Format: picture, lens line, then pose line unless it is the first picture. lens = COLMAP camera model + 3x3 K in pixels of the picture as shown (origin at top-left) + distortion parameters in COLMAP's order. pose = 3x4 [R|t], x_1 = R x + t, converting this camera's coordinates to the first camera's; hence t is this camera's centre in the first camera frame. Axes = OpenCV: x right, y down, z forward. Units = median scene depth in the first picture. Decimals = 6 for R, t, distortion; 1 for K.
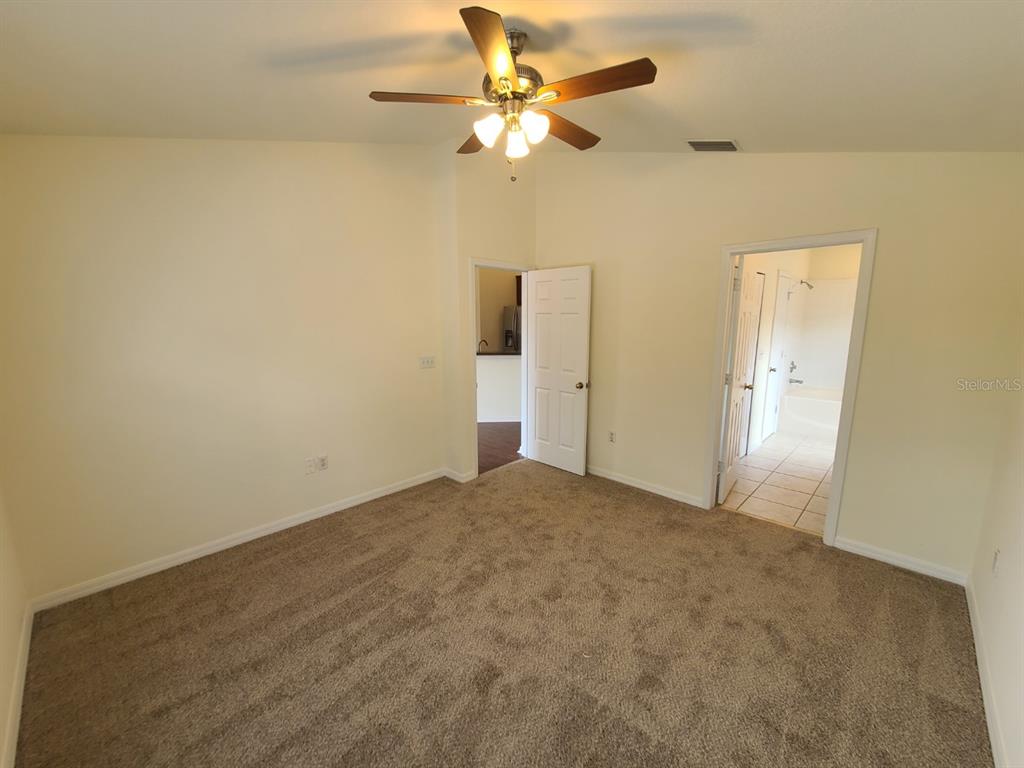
lens RADIAL K [[416.7, 0, 512.9], [0, 416.7, 383.0], [0, 0, 1]] dist [-0.002398, 0.001270]
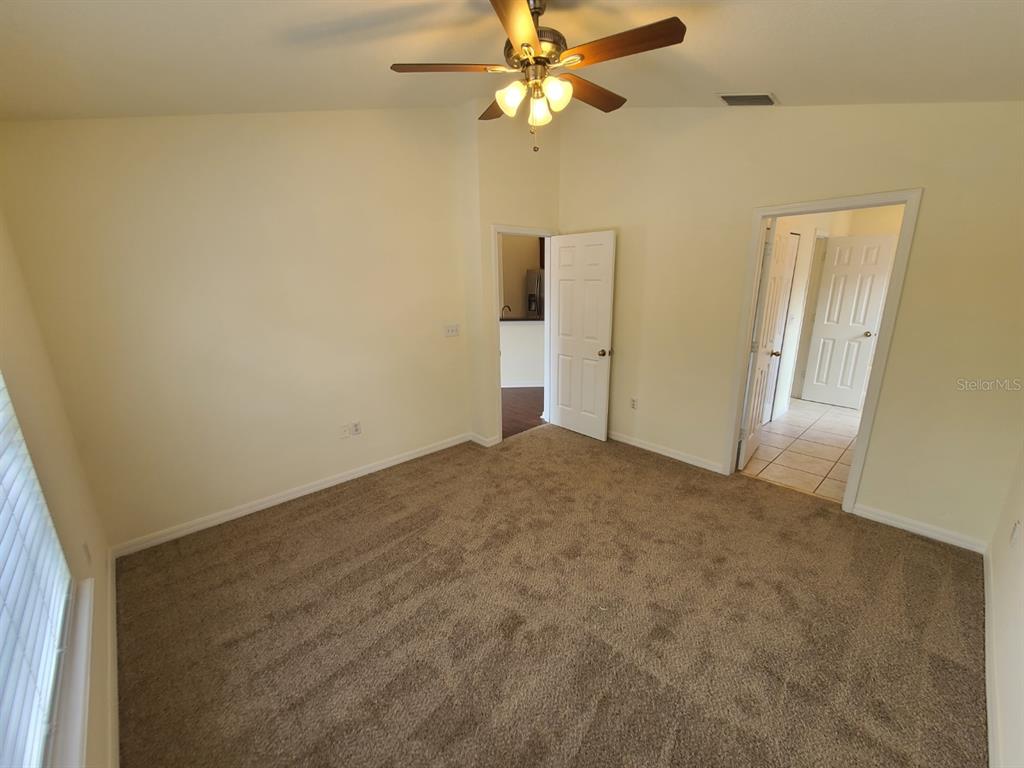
lens RADIAL K [[416.7, 0, 513.7], [0, 416.7, 382.9], [0, 0, 1]] dist [-0.002398, 0.001270]
pose [[0.998527, 0.000205, -0.054264, 0.002124], [0.004717, 0.995880, 0.090555, -0.022025], [0.054059, -0.090677, 0.994412, -0.028057]]
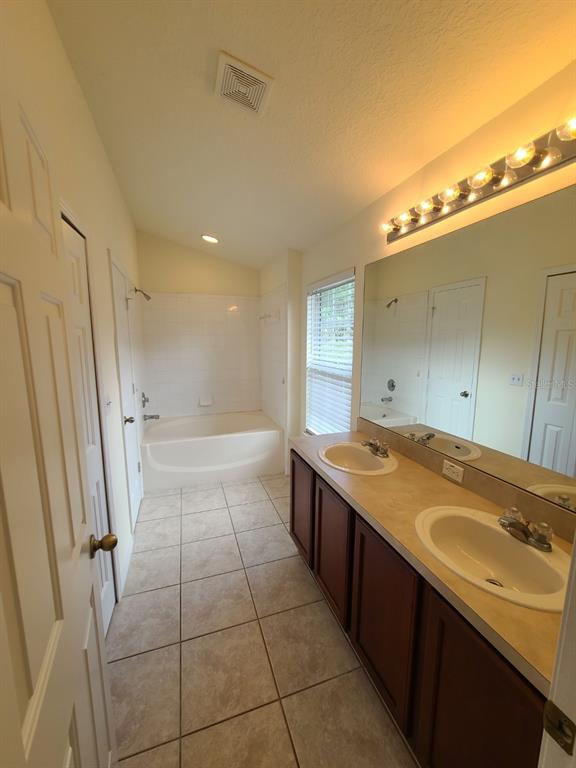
lens RADIAL K [[312.5, 0, 288.8], [0, 312.5, 386.5], [0, 0, 1]] dist [-0.002398, 0.001270]
pose [[0.451810, -0.136087, 0.881673, 0.675277], [0.148051, 0.986030, 0.076326, -0.163311], [-0.879743, 0.096048, 0.465646, 1.166838]]
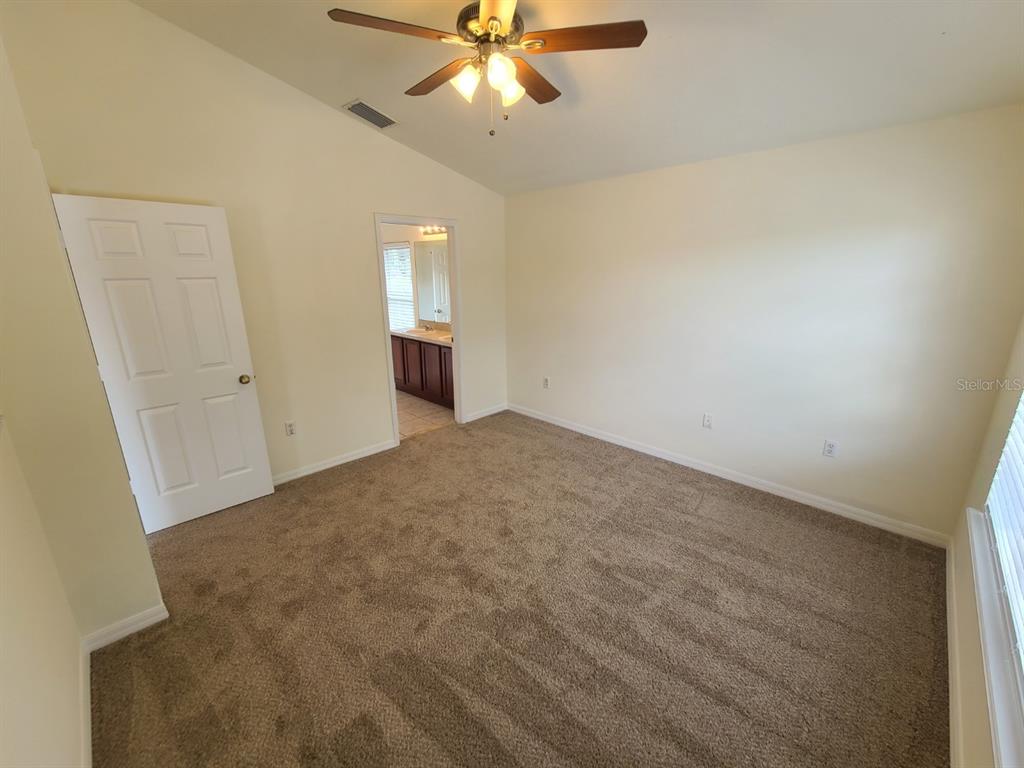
lens RADIAL K [[416.7, 0, 514.5], [0, 416.7, 386.7], [0, 0, 1]] dist [-0.002398, 0.001270]
pose [[0.018358, -0.266016, 0.963794, -0.839742], [0.171516, 0.950505, 0.259081, -0.140841], [-0.985010, 0.160550, 0.063075, 0.788991]]
